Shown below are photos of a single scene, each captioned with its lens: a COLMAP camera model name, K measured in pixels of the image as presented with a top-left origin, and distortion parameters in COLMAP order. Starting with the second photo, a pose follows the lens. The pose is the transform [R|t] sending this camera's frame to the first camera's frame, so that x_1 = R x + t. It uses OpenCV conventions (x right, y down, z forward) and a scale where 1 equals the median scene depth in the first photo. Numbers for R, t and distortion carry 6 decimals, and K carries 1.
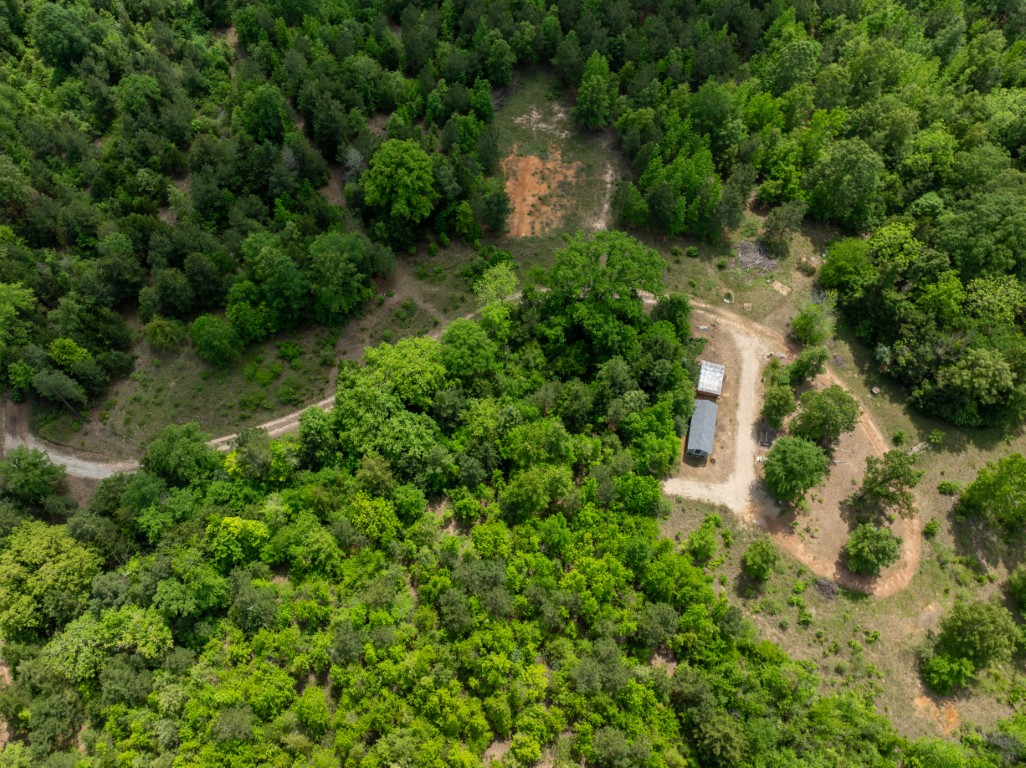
lens RADIAL K [[723.3, 0, 513.1], [0, 723.3, 383.9], [0, 0, 1]] dist [-0.033842, -0.001151]
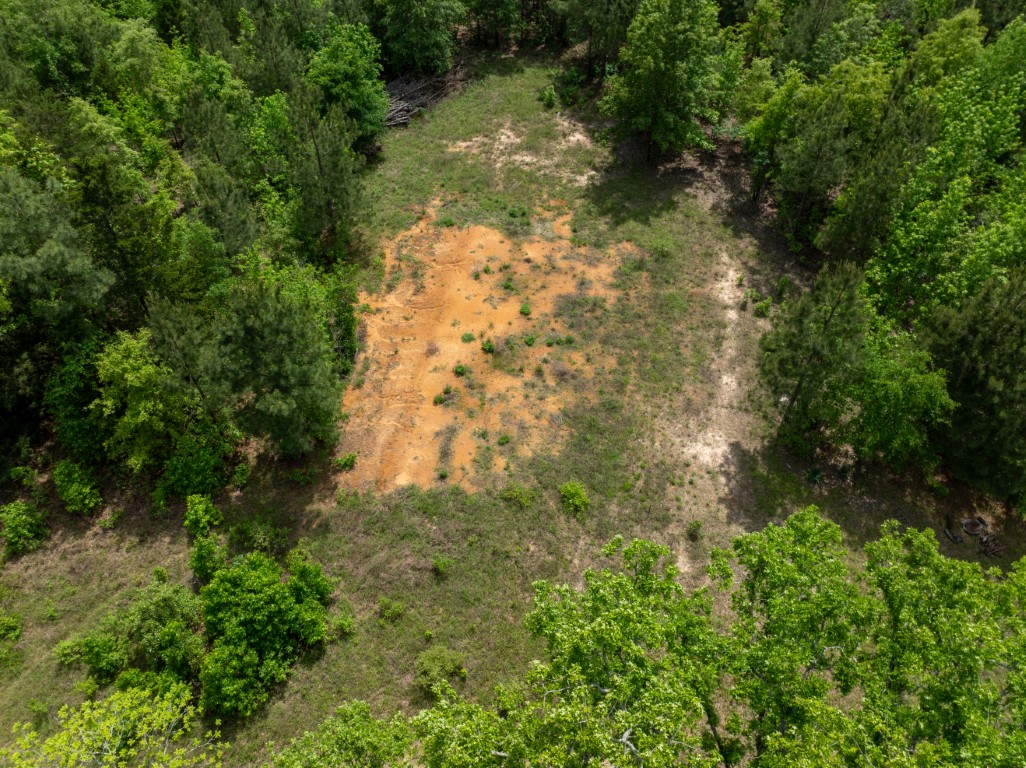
lens RADIAL K [[723.3, 0, 514.2], [0, 723.3, 384.7], [0, 0, 1]] dist [-0.033842, -0.001151]
pose [[0.997864, 0.032753, -0.056520, 0.062823], [-0.046222, 0.965409, -0.256611, -0.169304], [0.046160, 0.258676, 0.964861, 0.723392]]
